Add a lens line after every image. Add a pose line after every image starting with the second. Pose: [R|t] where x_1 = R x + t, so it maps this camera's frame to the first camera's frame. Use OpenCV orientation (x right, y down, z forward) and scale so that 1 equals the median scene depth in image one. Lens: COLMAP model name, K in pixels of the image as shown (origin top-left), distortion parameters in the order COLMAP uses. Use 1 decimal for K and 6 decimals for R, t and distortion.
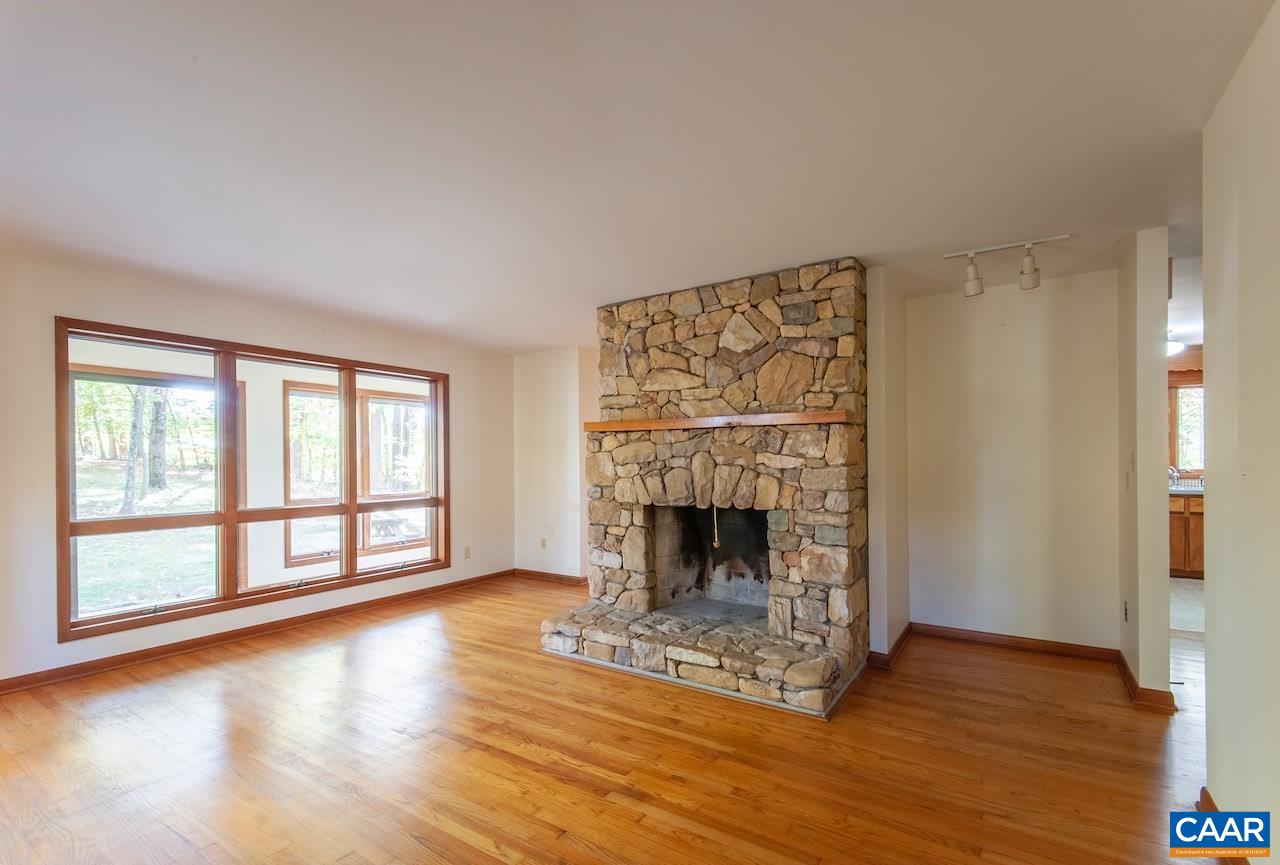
lens RADIAL K [[583.1, 0, 602.4], [0, 583.1, 456.3], [0, 0, 1]] dist [0.011001, -0.011329]
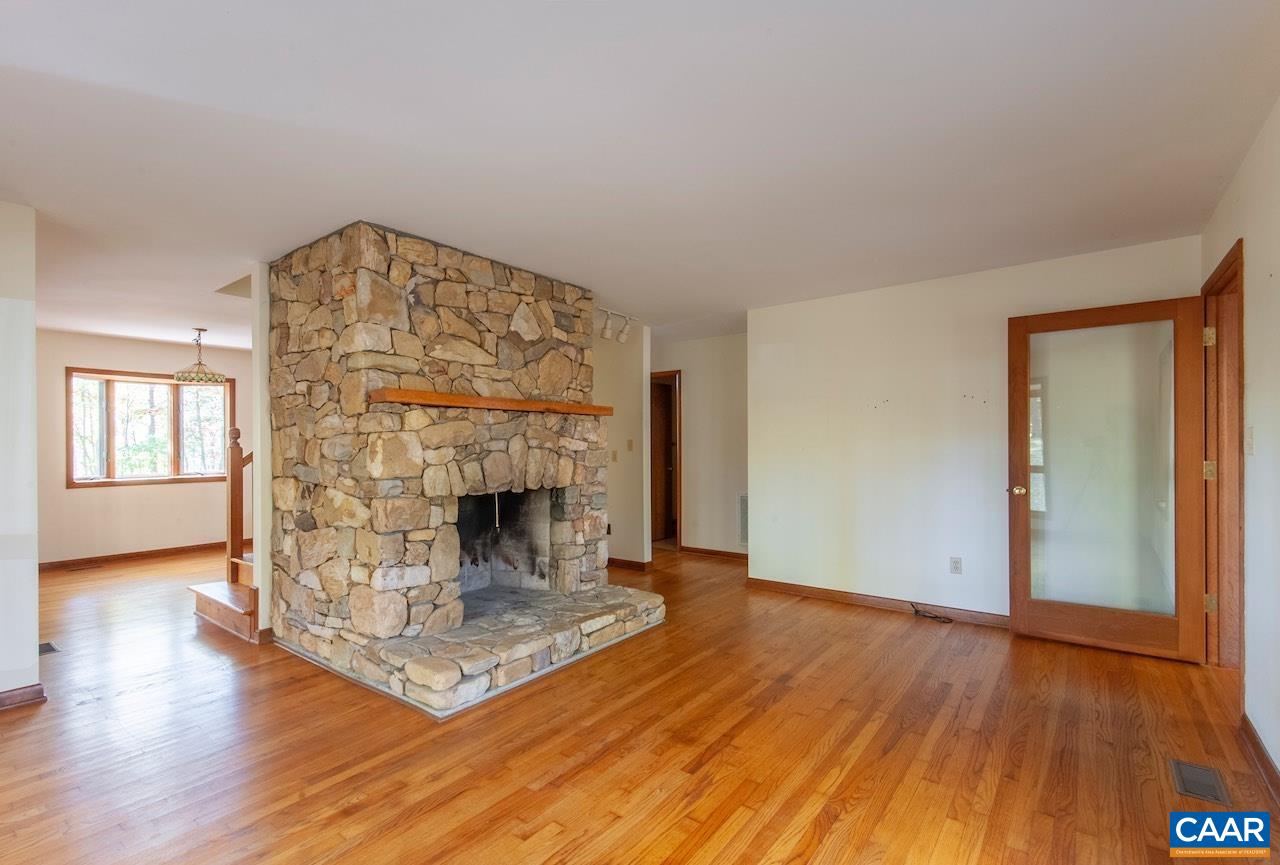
lens RADIAL K [[583.1, 0, 637.8], [0, 583.1, 443.0], [0, 0, 1]] dist [0.011001, -0.011329]
pose [[0.036247, 0.010325, 0.999290, -0.768939], [-0.002760, 0.999944, -0.010231, 0.015180], [-0.999339, -0.002387, 0.036273, 0.729914]]
